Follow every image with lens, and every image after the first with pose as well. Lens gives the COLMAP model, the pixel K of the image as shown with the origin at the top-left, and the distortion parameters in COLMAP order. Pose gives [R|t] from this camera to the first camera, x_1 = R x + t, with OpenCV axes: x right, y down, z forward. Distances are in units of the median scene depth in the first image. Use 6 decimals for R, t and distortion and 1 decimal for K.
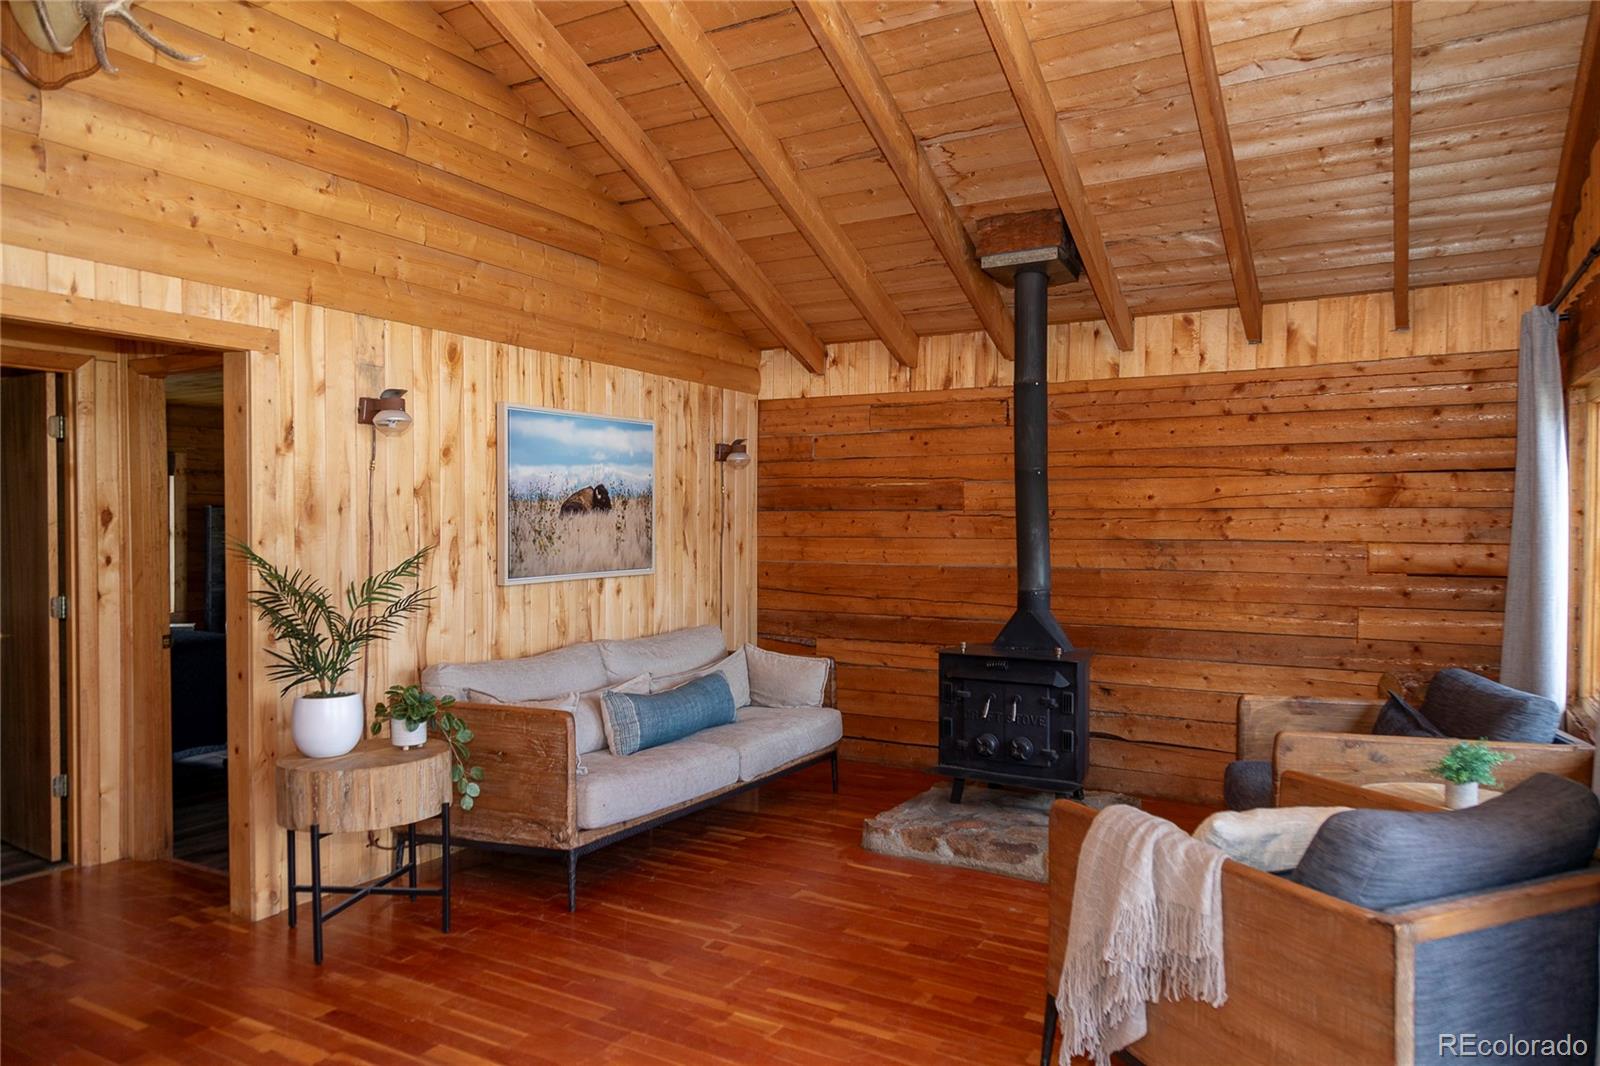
lens RADIAL K [[1054.9, 0, 813.6], [0, 1054.9, 540.0], [0, 0, 1]] dist [0.014346, -0.003020]
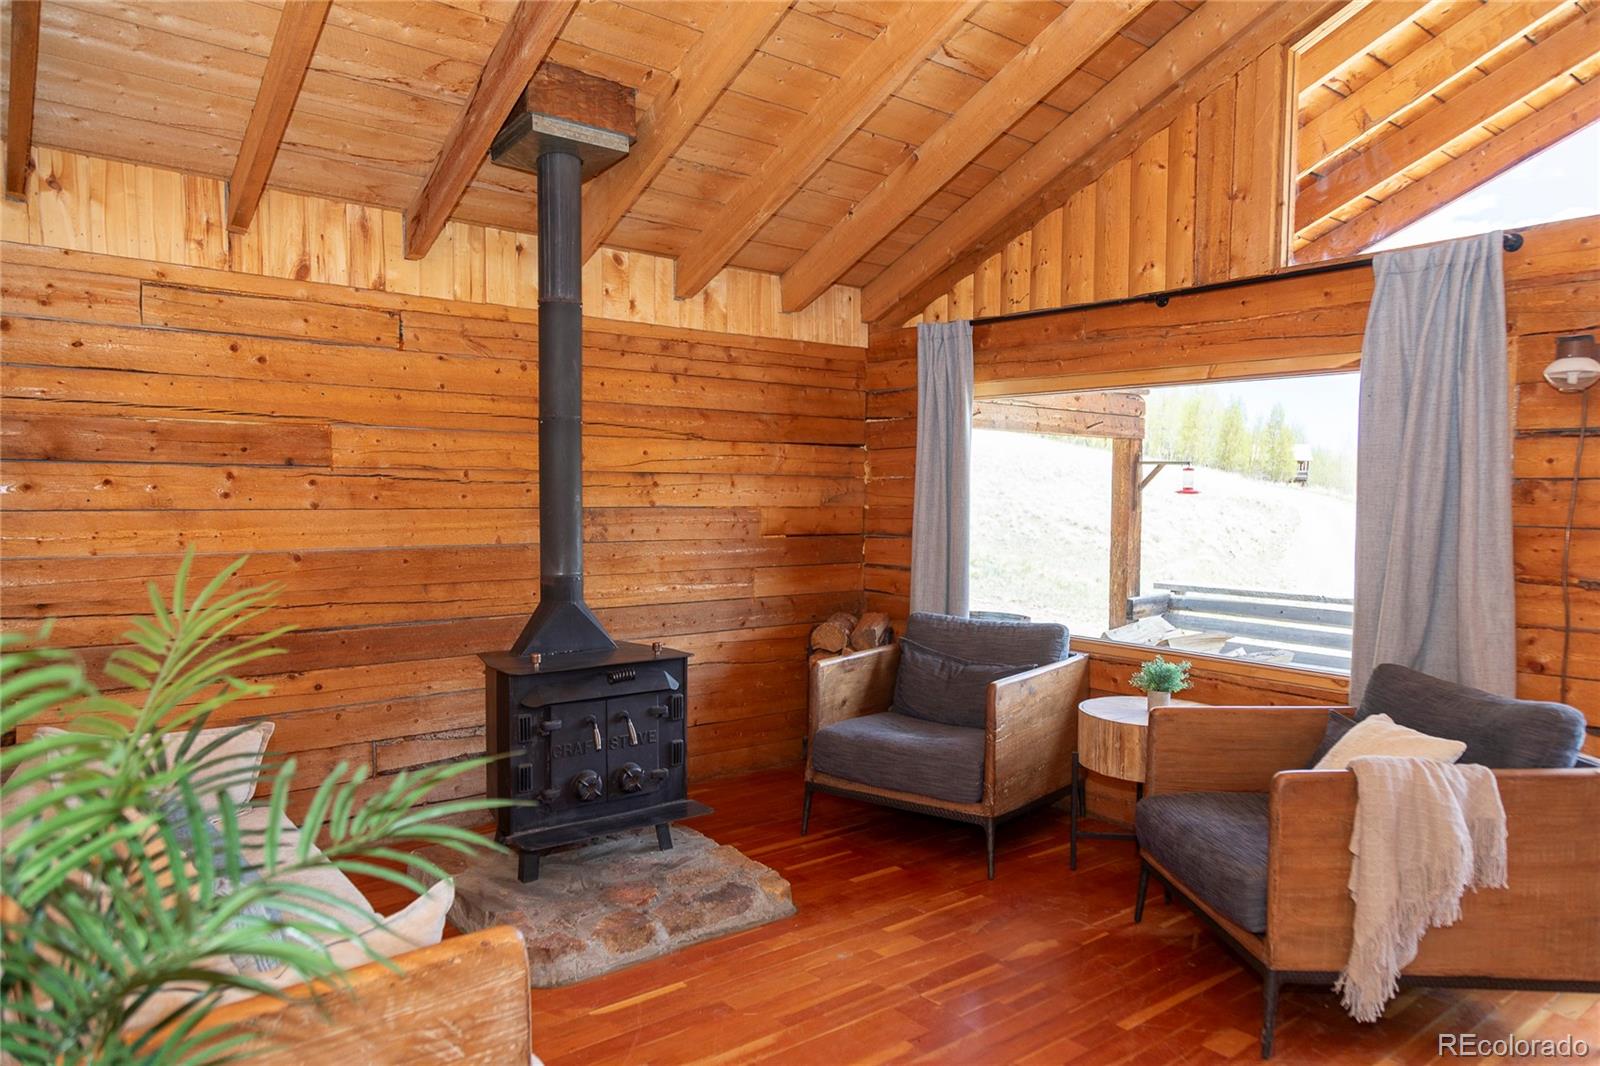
lens RADIAL K [[1054.9, 0, 813.6], [0, 1054.9, 540.0], [0, 0, 1]] dist [0.014346, -0.003020]
pose [[0.361994, -0.041402, 0.931261, -0.438369], [0.008539, 0.999119, 0.041100, -0.008090], [-0.932141, -0.006926, 0.362028, 0.547976]]
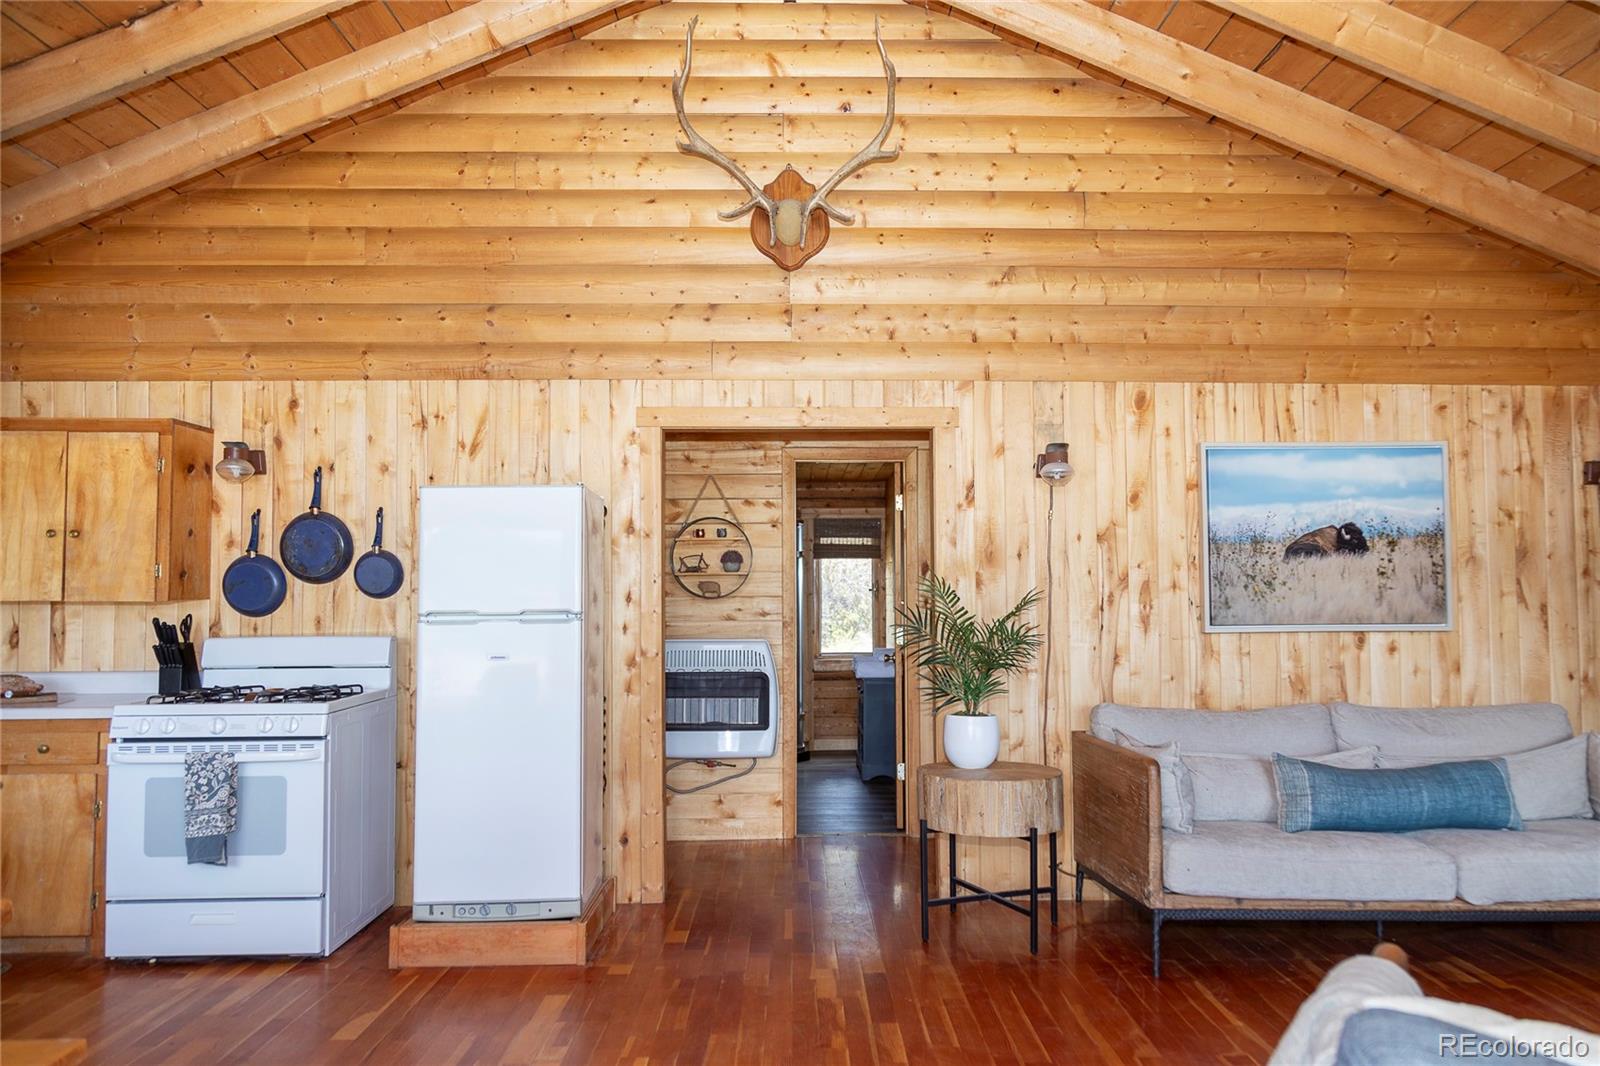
lens RADIAL K [[1048.9, 0, 814.0], [0, 1048.9, 542.9], [0, 0, 1]] dist [0.007613, -0.000853]
pose [[0.515456, -0.046623, -0.855647, 0.317393], [-0.013952, 0.997930, -0.062781, 0.024844], [0.856802, 0.044298, 0.513739, 0.188663]]
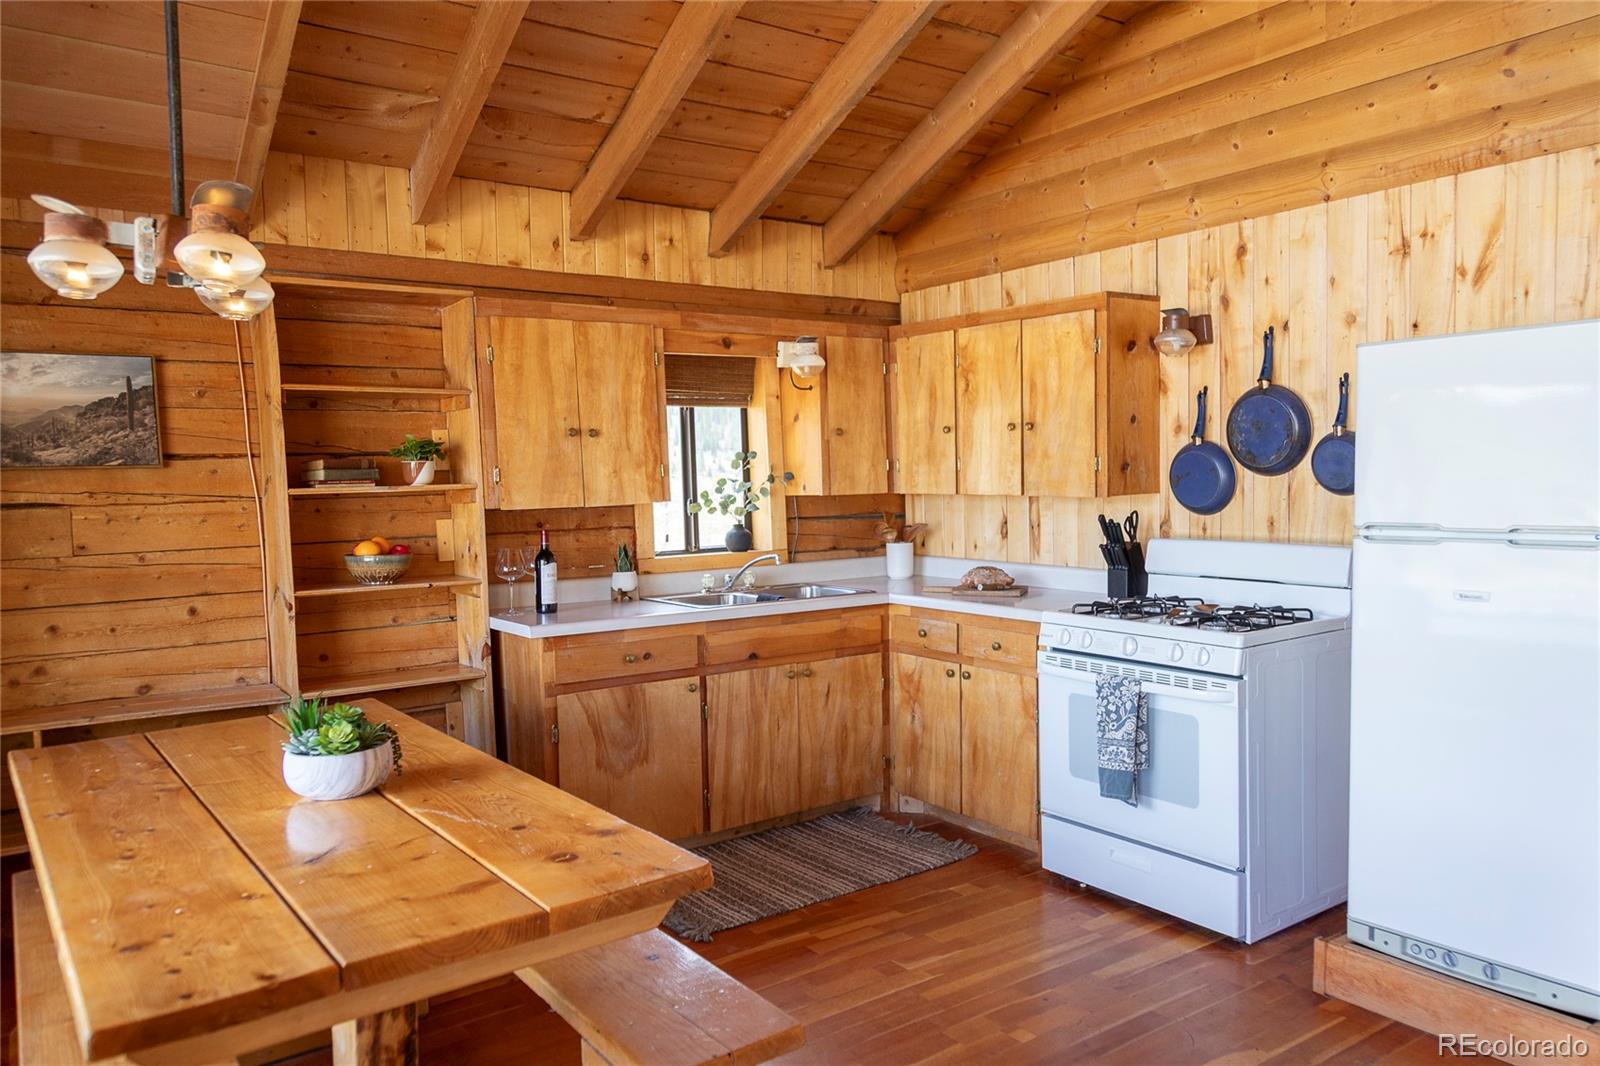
lens RADIAL K [[1141.7, 0, 811.8], [0, 1141.7, 542.0], [0, 0, 1]] dist [0.028426, -0.001243]
pose [[-0.407129, 0.068619, -0.910789, 0.176714], [0.000049, 0.997176, 0.075106, -0.003614], [0.913371, 0.030533, -0.405983, 0.318821]]
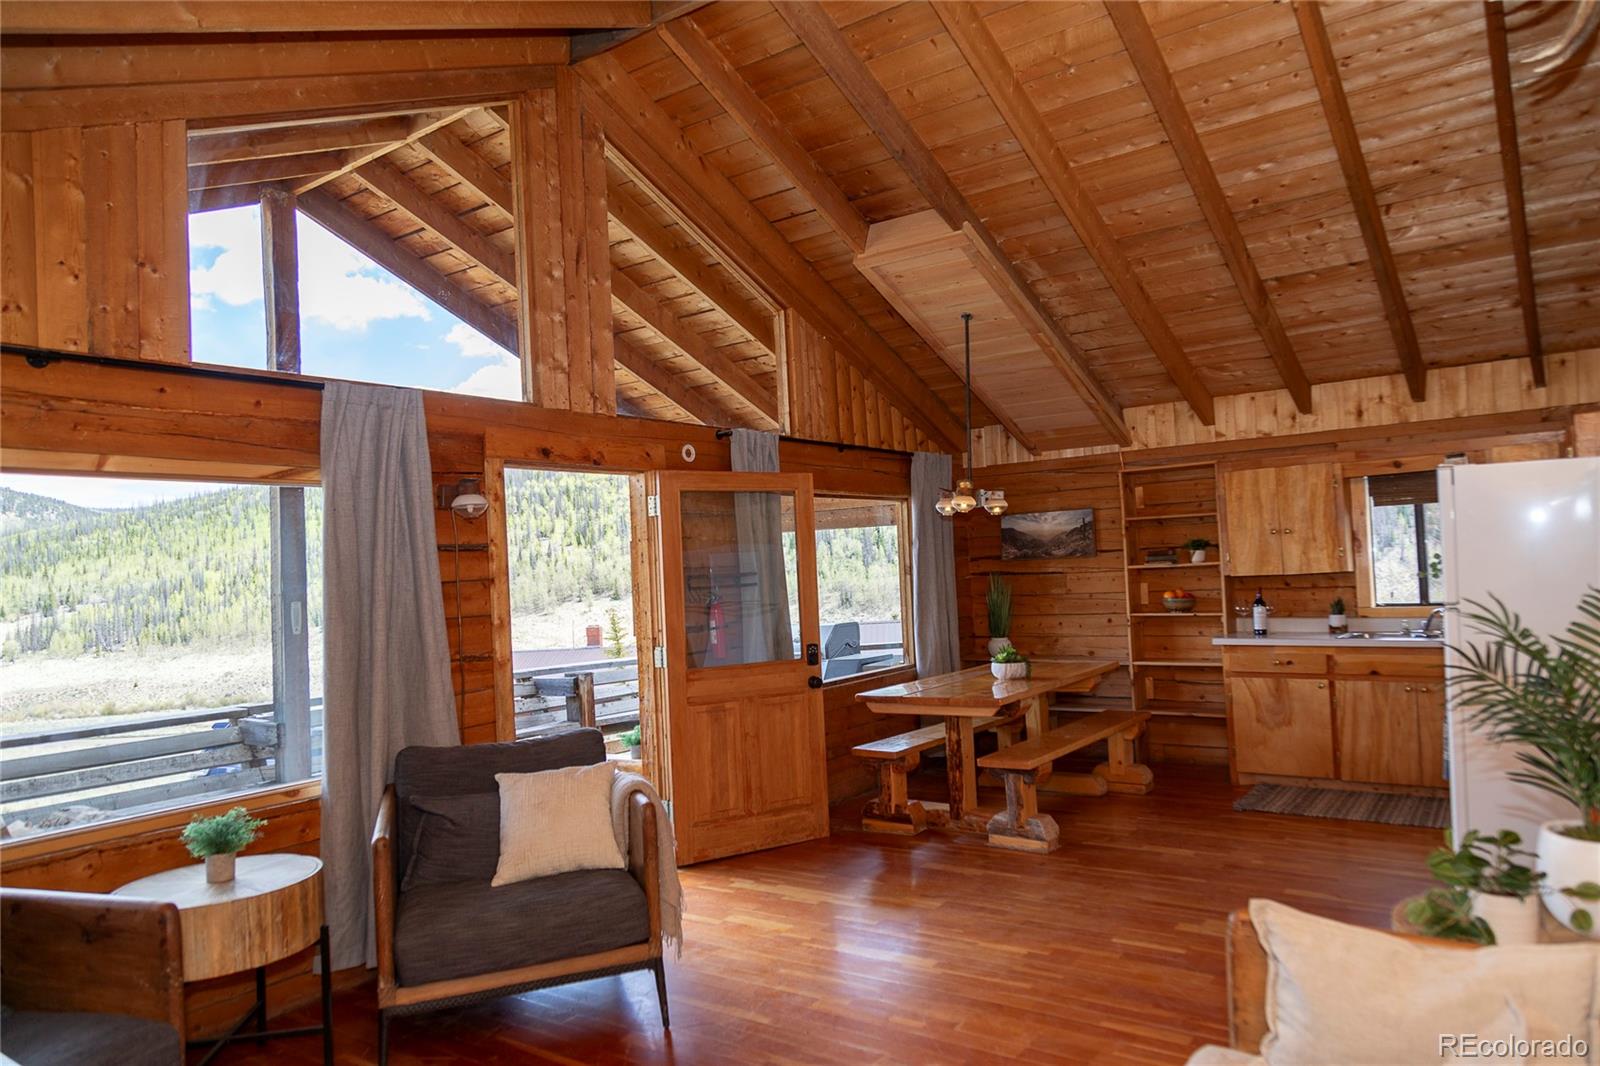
lens RADIAL K [[1049.8, 0, 817.8], [0, 1049.8, 538.5], [0, 0, 1]] dist [0.006530, 0.006773]
pose [[-0.994695, 0.049562, 0.090137, -0.057075], [0.049034, 0.998765, -0.008064, -0.028505], [-0.090425, -0.003601, -0.995897, 1.175803]]
